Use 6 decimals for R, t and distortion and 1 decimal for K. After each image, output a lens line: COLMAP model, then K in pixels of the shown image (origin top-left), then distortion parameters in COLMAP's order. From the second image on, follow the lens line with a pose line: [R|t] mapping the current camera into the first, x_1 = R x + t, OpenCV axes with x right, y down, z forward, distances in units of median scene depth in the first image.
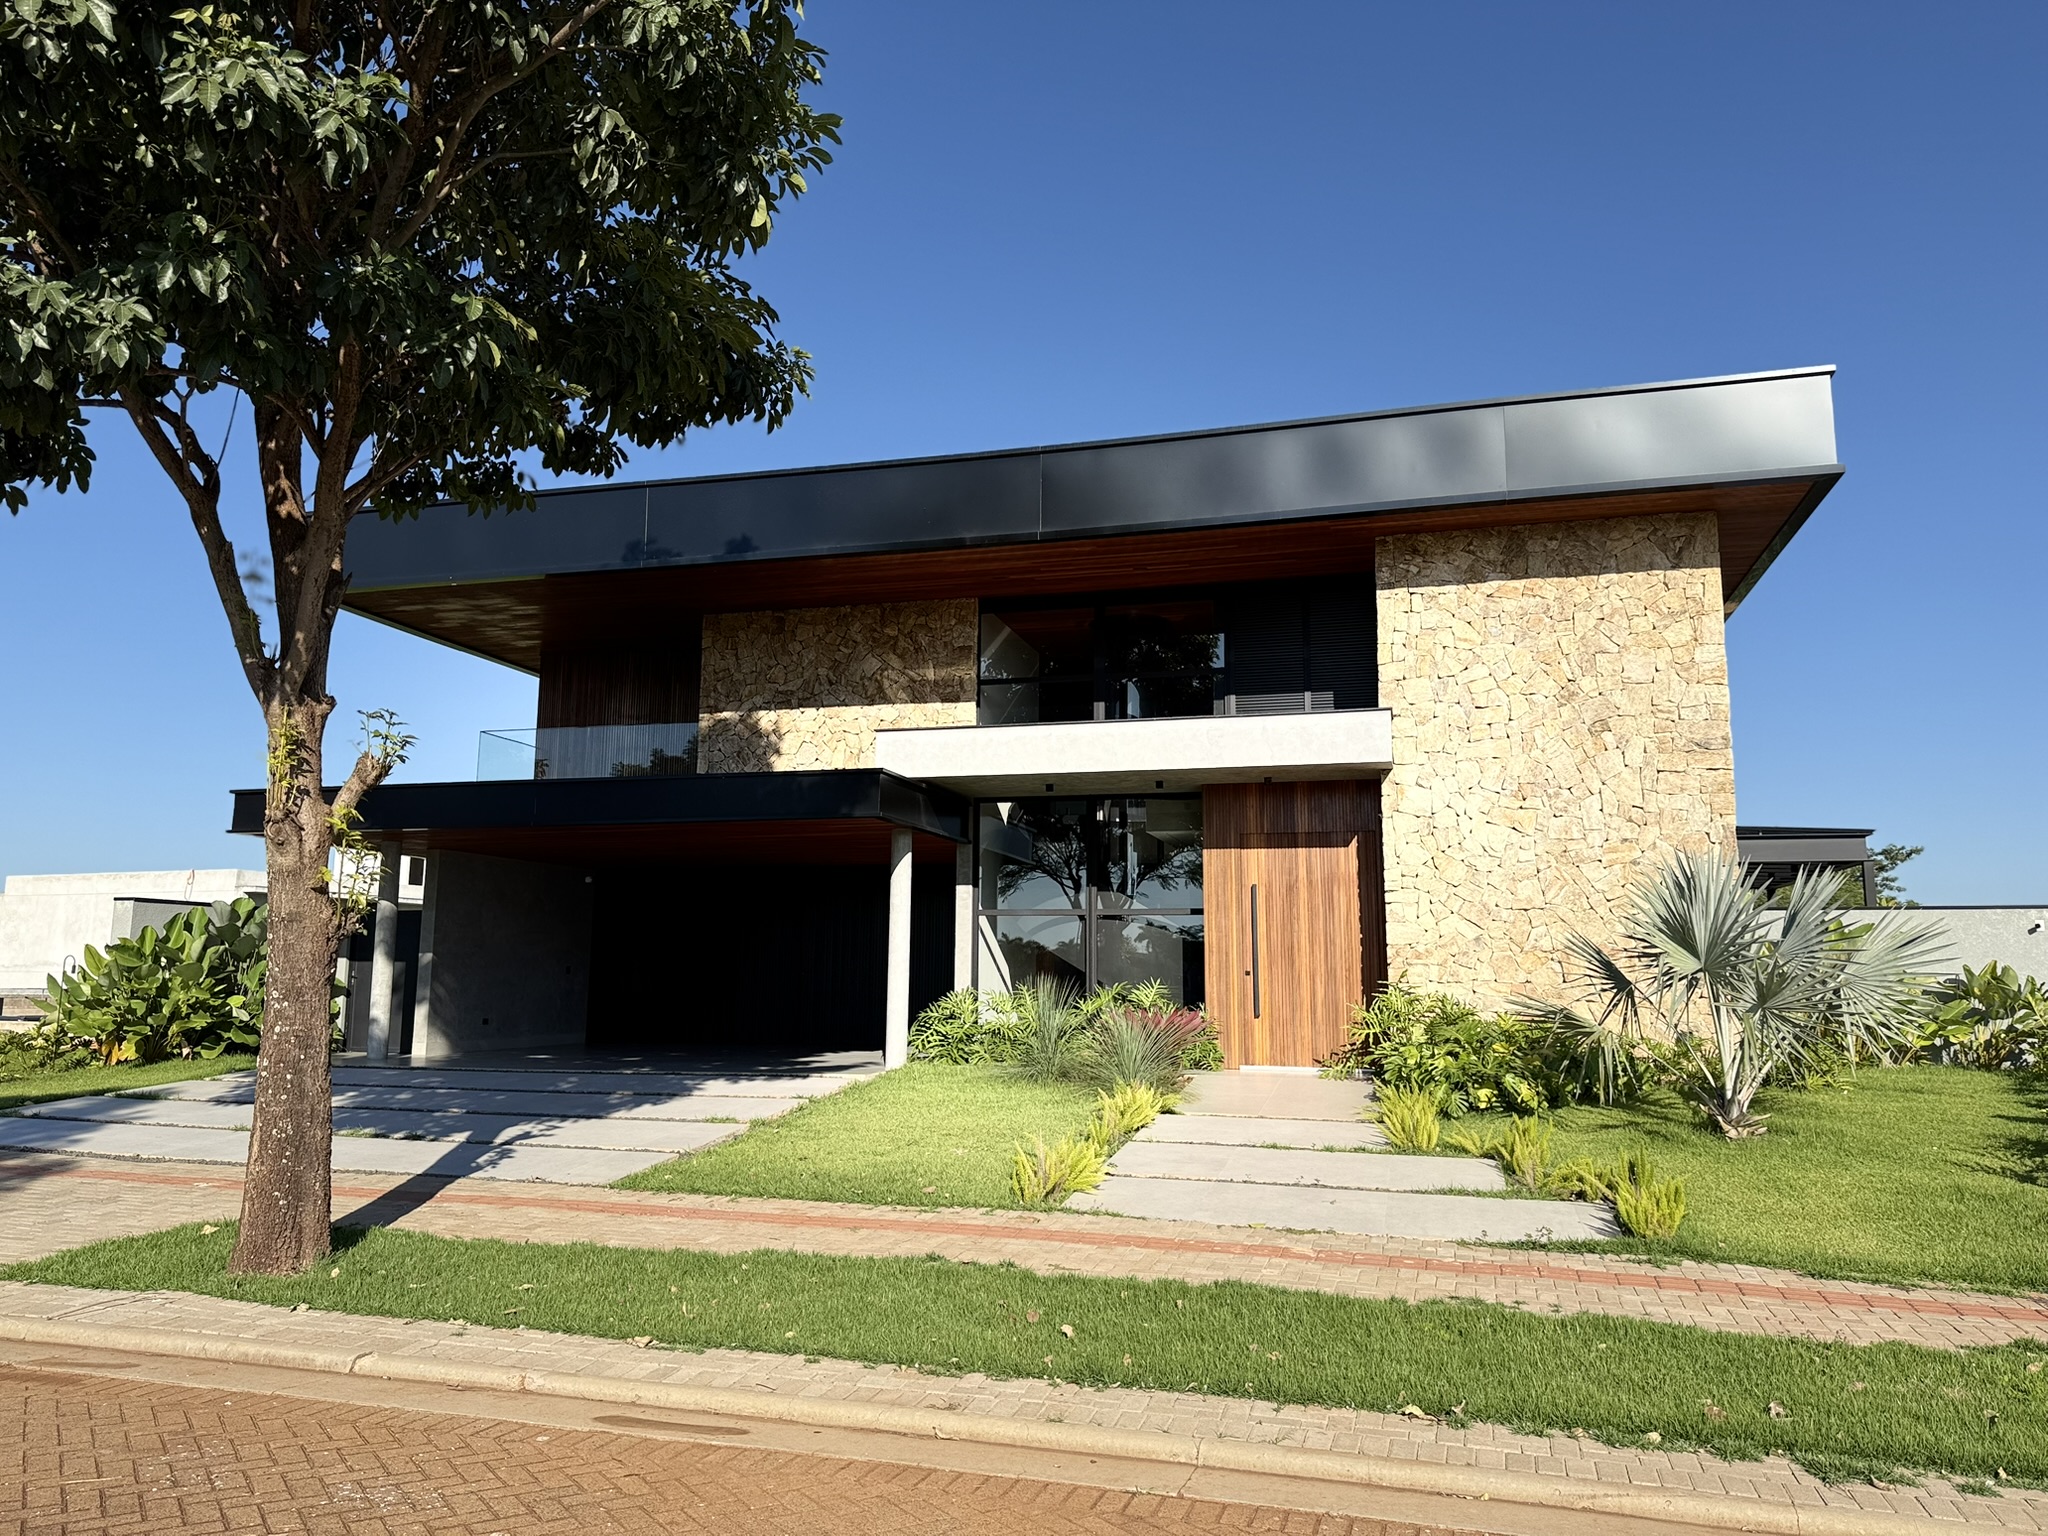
lens RADIAL K [[1440.8, 0, 1024.0], [0, 1440.8, 768.0], [0, 0, 1]] dist [0.039177, 0.000573]
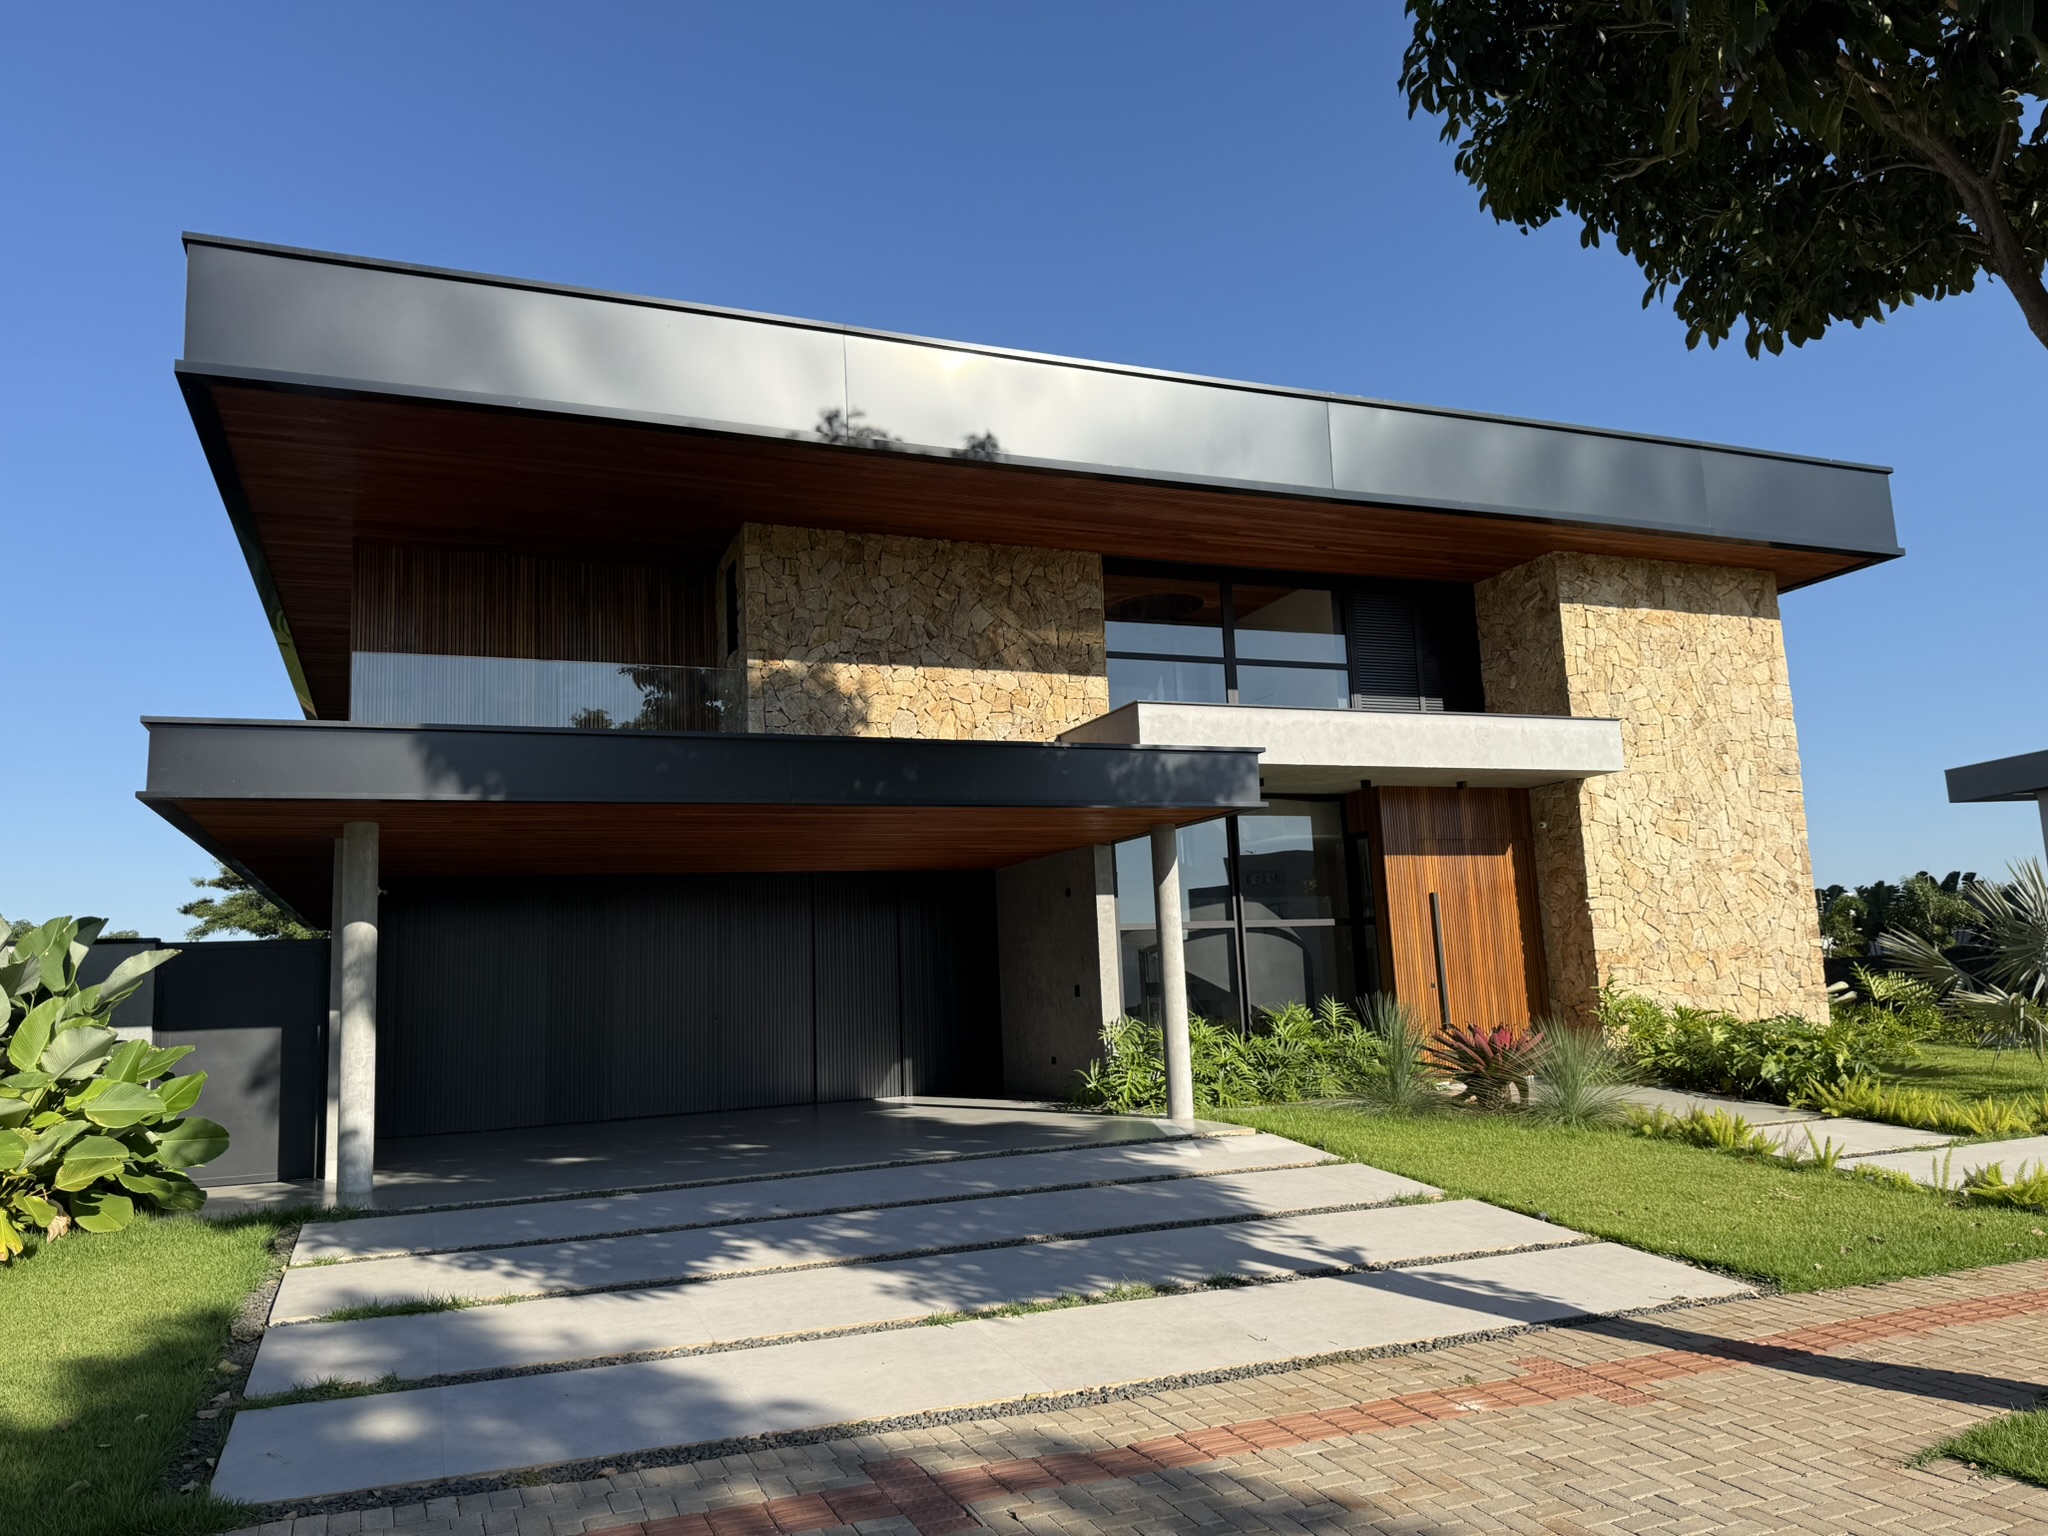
lens RADIAL K [[1449.4, 0, 1024.0], [0, 1449.4, 768.0], [0, 0, 1]] dist [0.001565, -0.002387]
pose [[0.792244, 0.051852, 0.607997, -0.676417], [-0.041517, 0.998655, -0.031070, 0.041040], [-0.608790, -0.000627, 0.793331, 0.421222]]
